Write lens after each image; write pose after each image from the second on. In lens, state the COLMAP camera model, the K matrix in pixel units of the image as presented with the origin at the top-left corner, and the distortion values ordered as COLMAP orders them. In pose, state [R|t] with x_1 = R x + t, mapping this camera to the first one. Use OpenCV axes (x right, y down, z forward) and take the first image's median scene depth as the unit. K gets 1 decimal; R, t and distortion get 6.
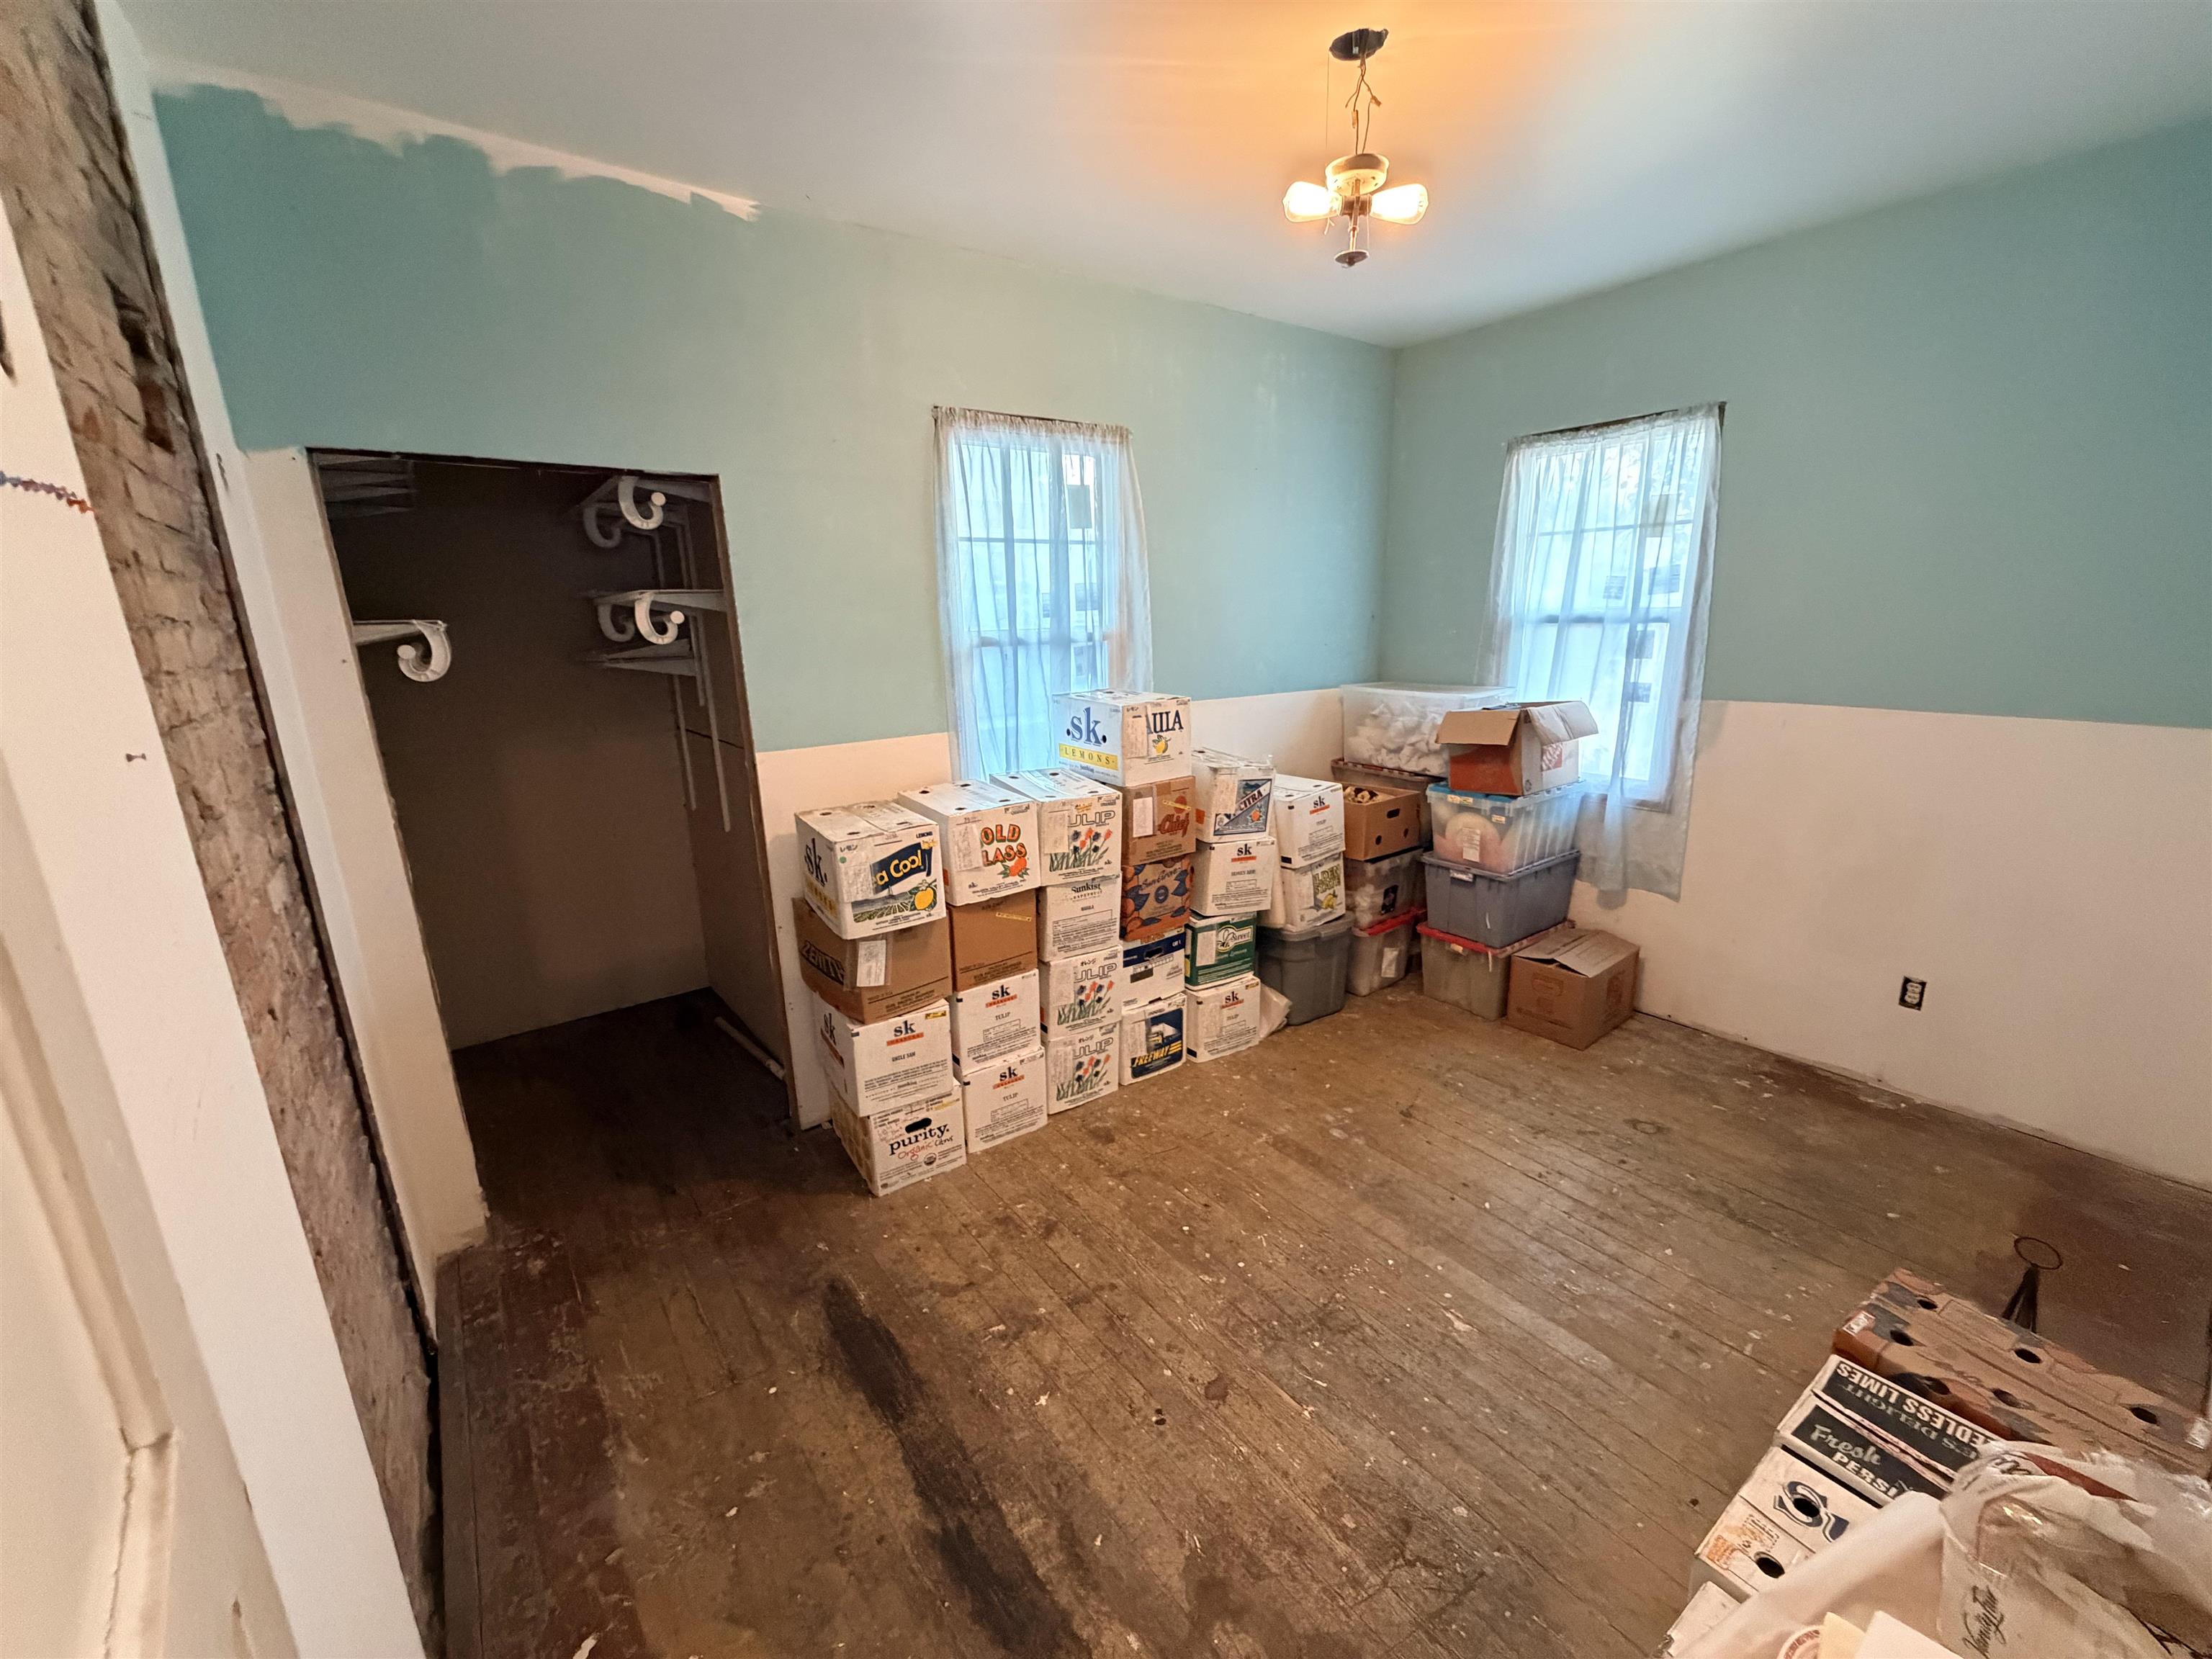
lens RADIAL K [[886.6, 0, 1101.2], [0, 886.6, 832.1], [0, 0, 1]] dist [0.000575, -0.000228]
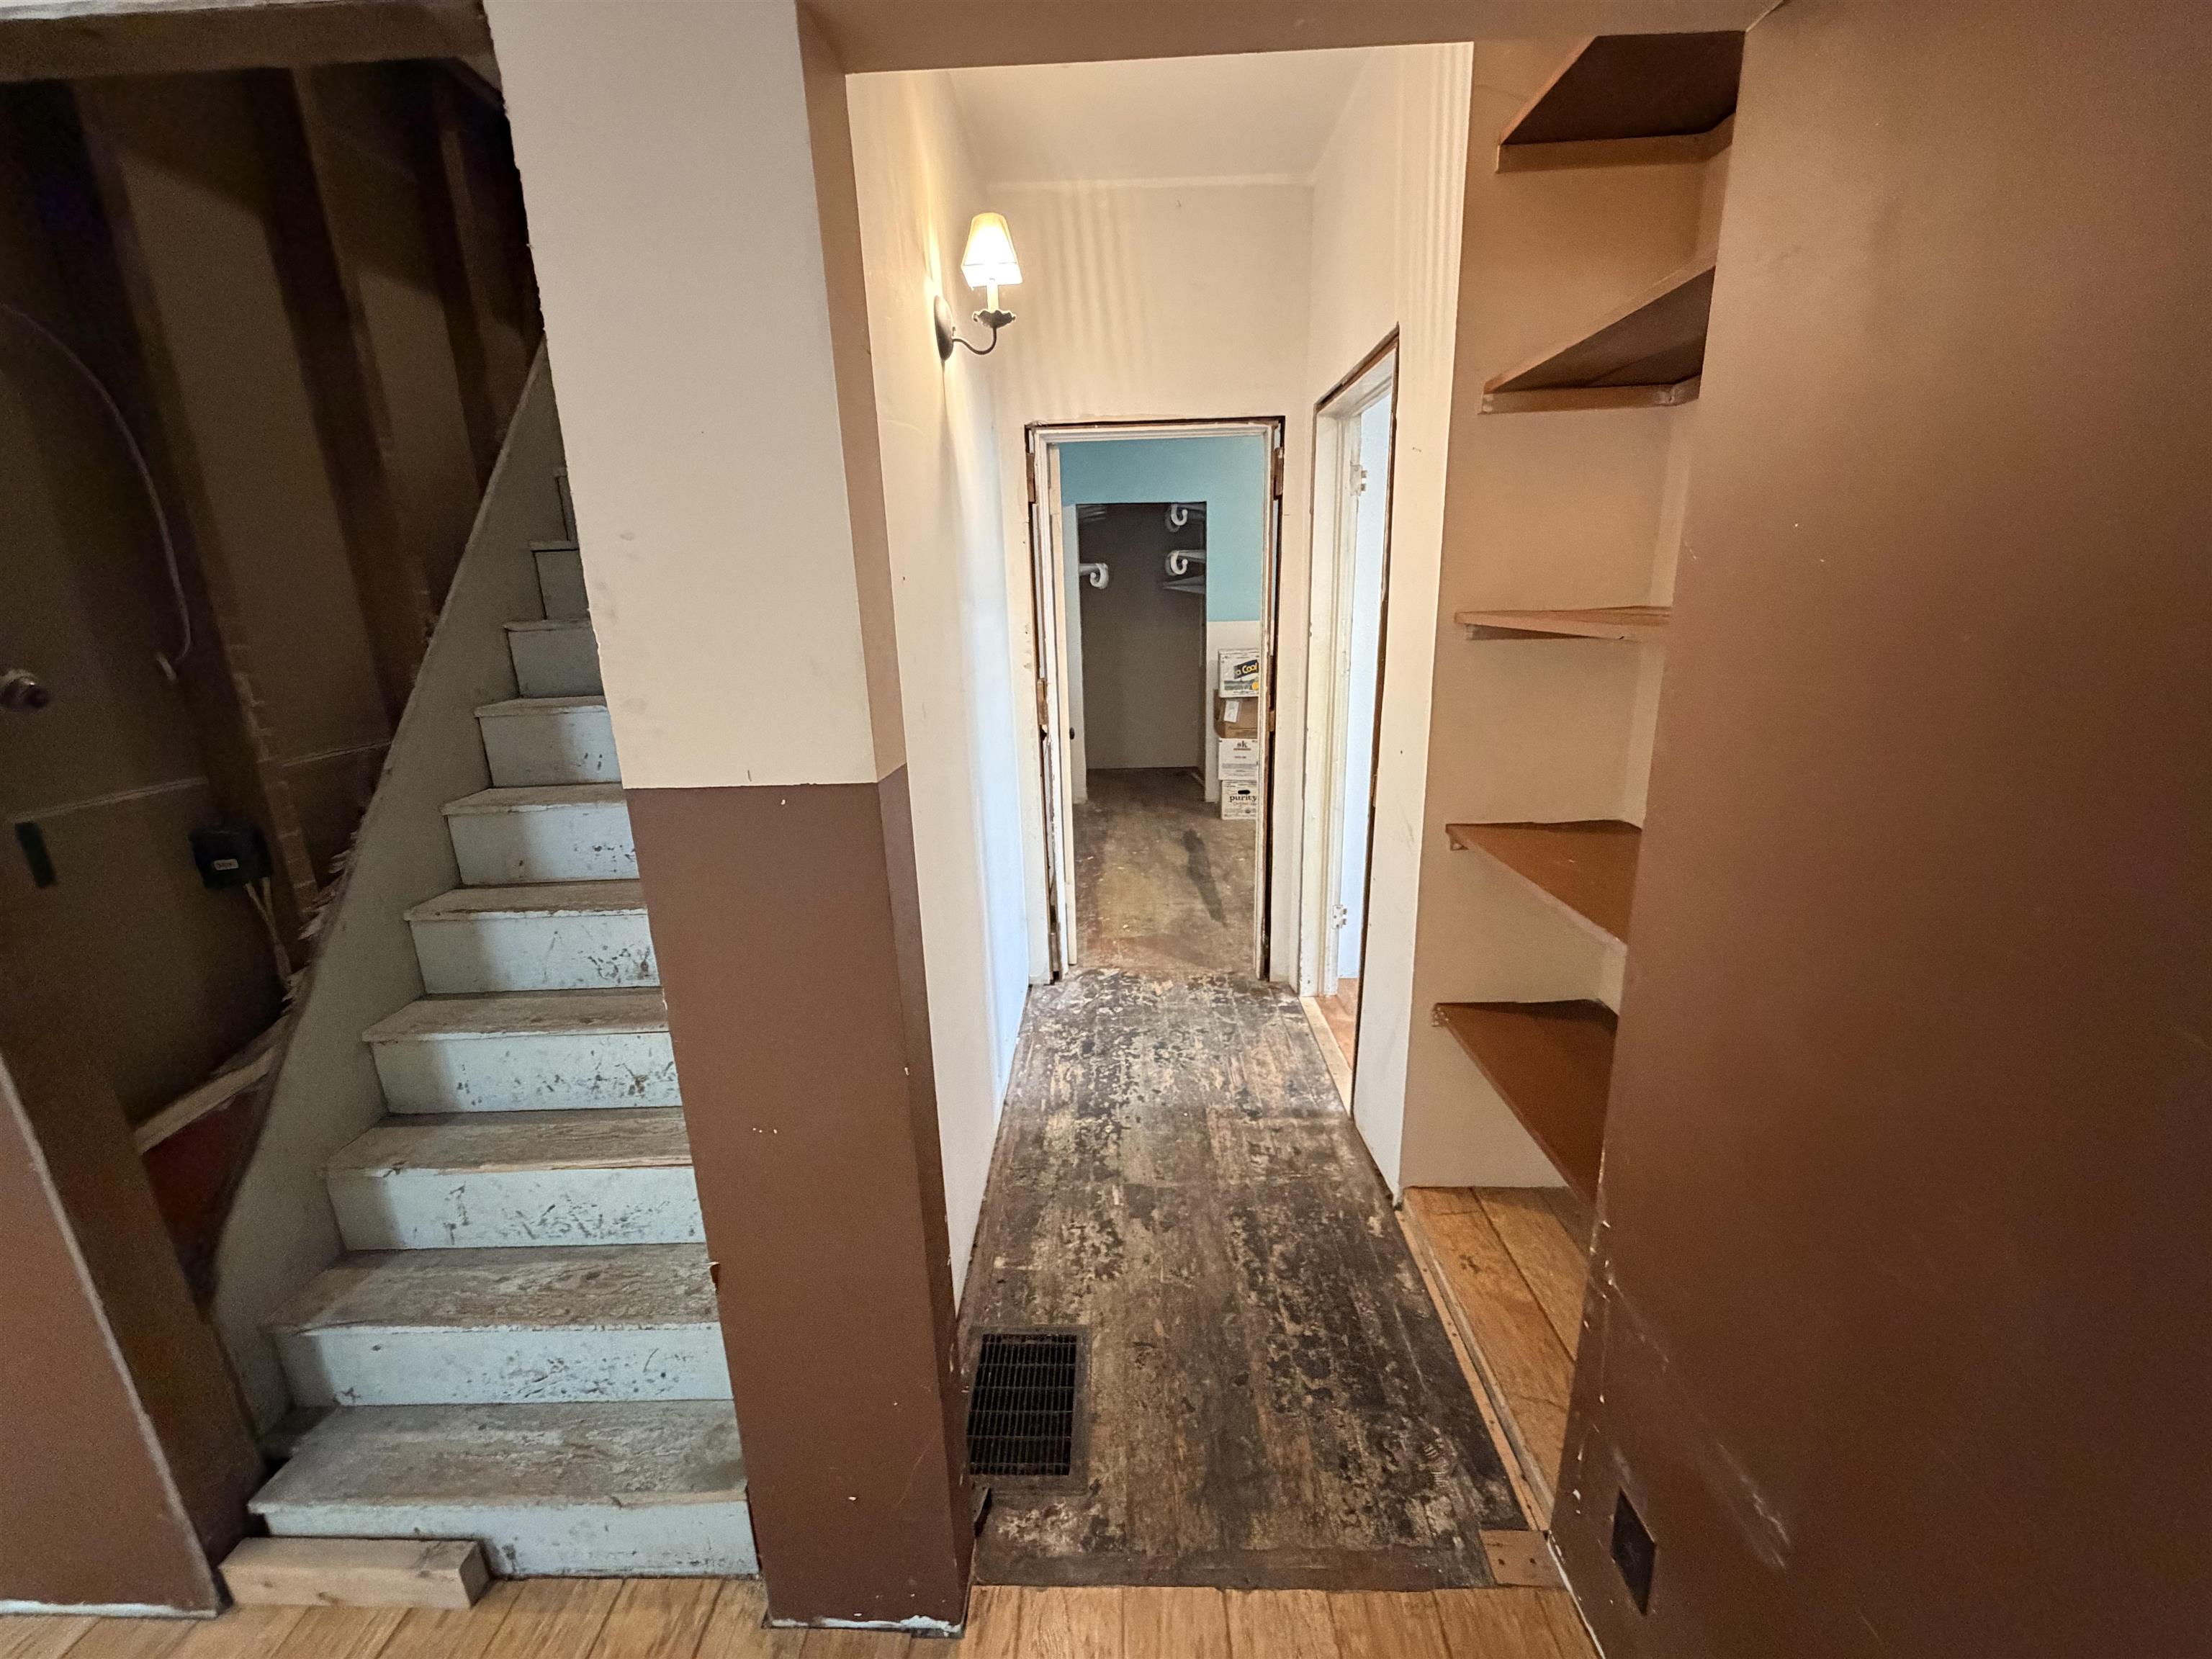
lens RADIAL K [[886.6, 0, 1101.2], [0, 886.6, 832.1], [0, 0, 1]] dist [0.000575, -0.000228]
pose [[0.791562, 0.165523, -0.588244, 0.857556], [-0.145831, 0.985971, 0.081202, 0.309212], [0.593433, 0.021508, 0.804596, -1.027520]]
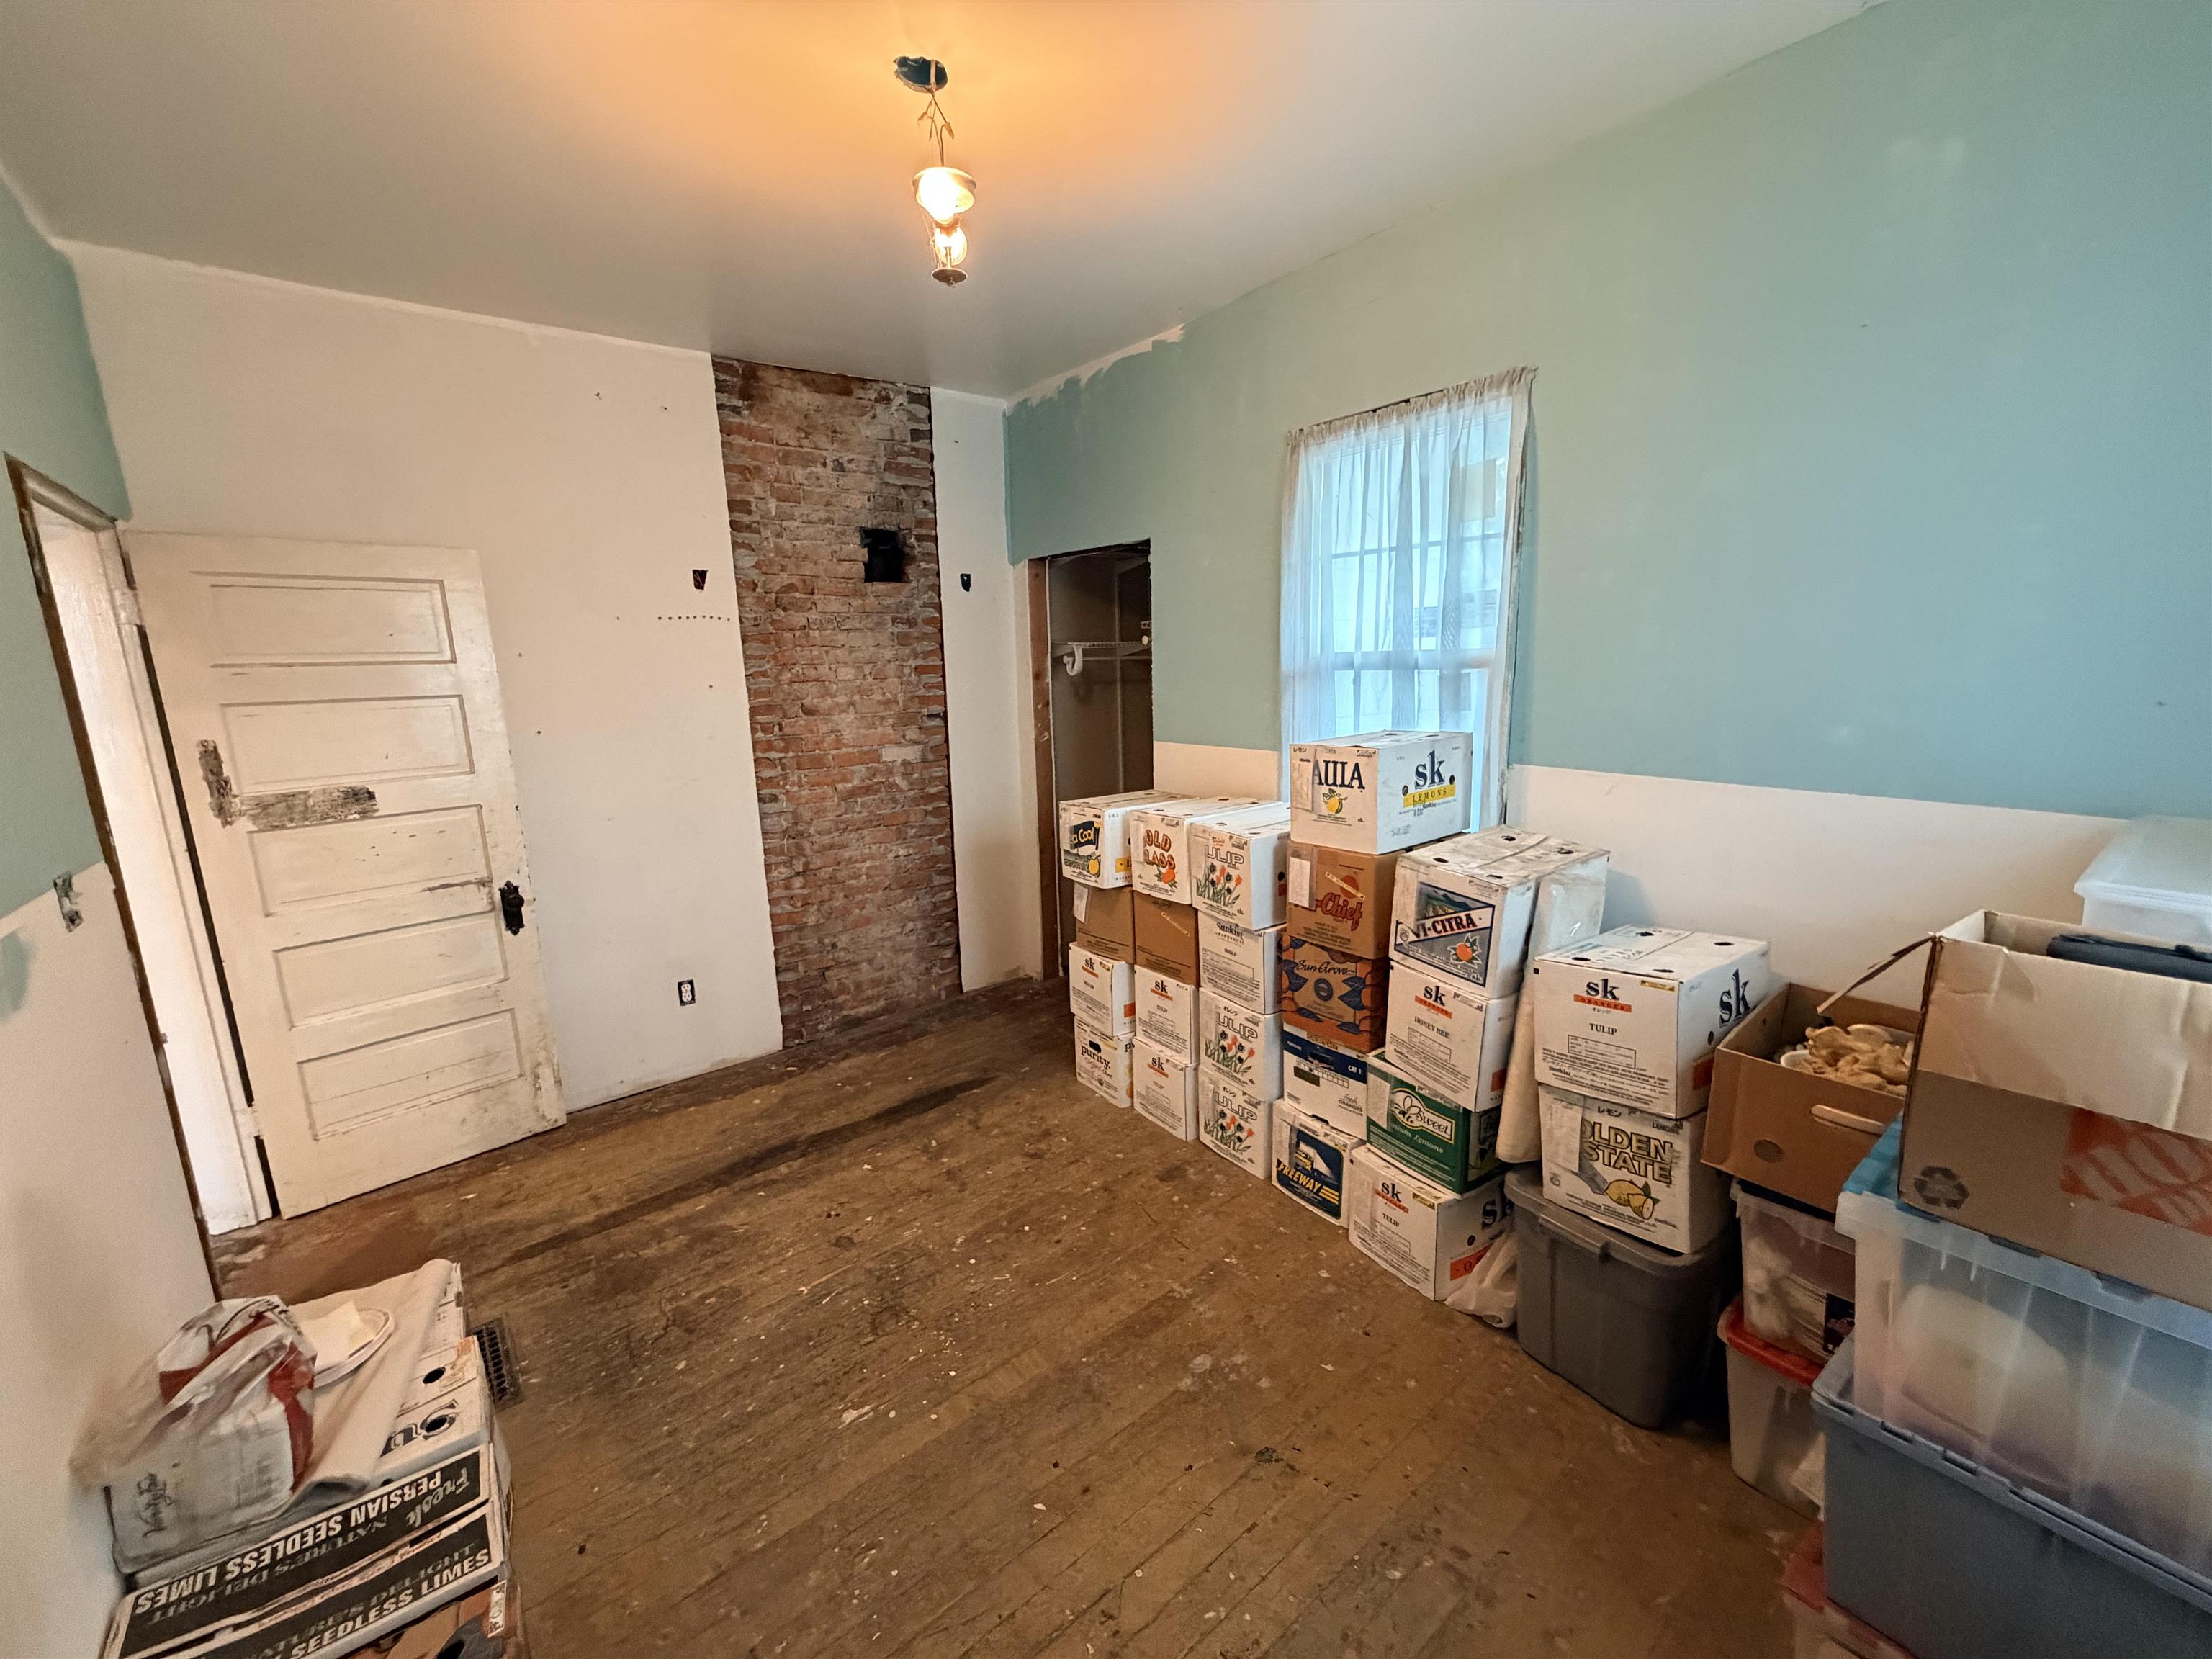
lens RADIAL K [[886.6, 0, 1101.2], [0, 886.6, 832.1], [0, 0, 1]] dist [0.000575, -0.000228]
pose [[0.032538, 0.216310, -0.975782, 0.973445], [-0.216917, 0.954557, 0.204371, -0.220937], [0.975648, 0.205014, 0.077981, 0.870610]]
